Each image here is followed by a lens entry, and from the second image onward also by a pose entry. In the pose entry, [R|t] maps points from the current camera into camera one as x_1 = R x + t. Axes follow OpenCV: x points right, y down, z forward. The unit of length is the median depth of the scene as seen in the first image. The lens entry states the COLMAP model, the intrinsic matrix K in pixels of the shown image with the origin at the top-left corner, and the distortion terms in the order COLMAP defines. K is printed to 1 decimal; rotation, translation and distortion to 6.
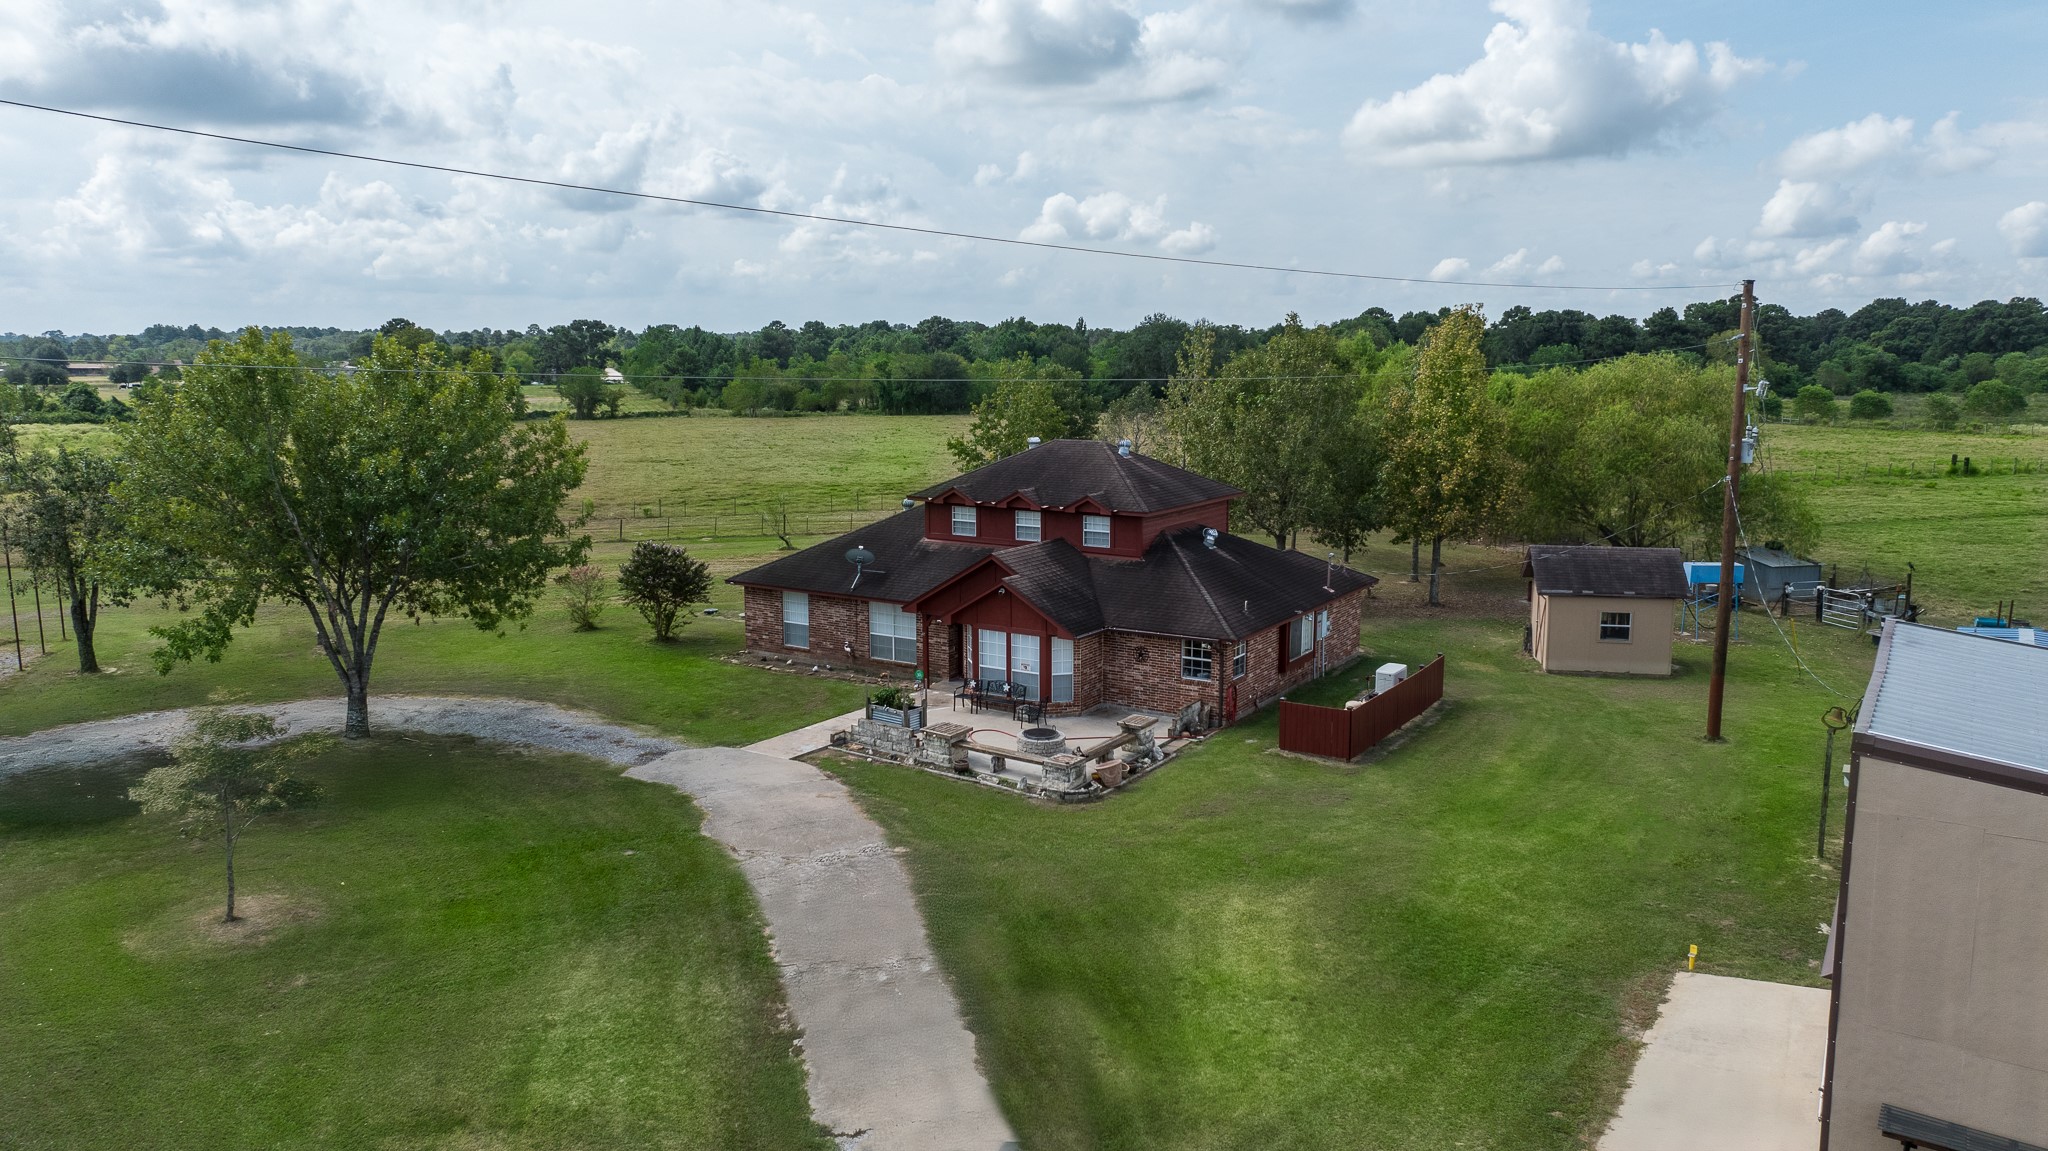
lens RADIAL K [[1430.1, 0, 1024.0], [0, 1430.1, 575.5], [0, 0, 1]] dist [0.001446, 0.002616]
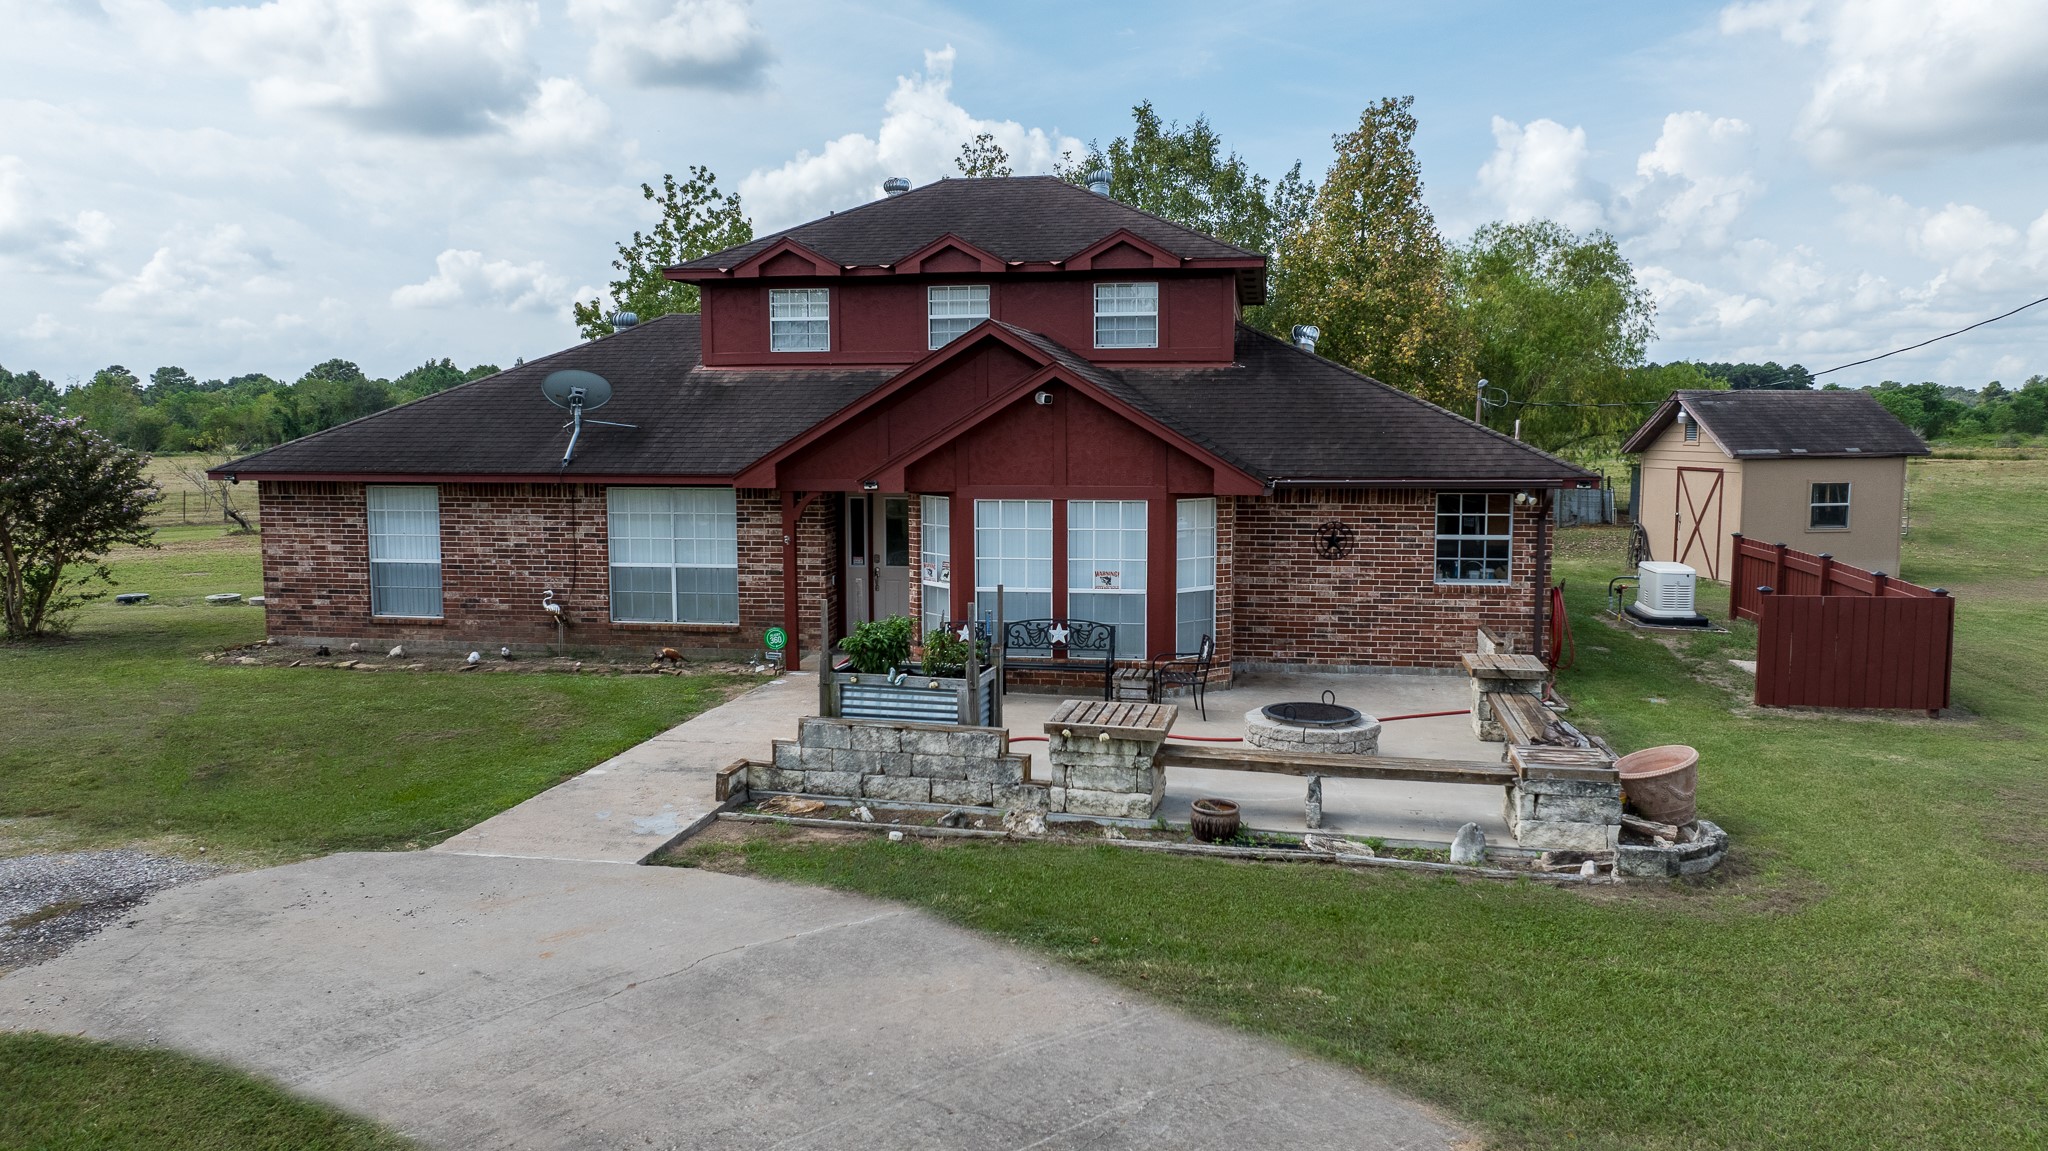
lens RADIAL K [[1430.1, 0, 1024.0], [0, 1430.1, 575.5], [0, 0, 1]] dist [0.001446, 0.002616]
pose [[0.921818, -0.043431, 0.385183, -0.180001], [0.063178, 0.997250, -0.038754, 0.077147], [-0.382440, 0.060059, 0.922026, 0.625311]]
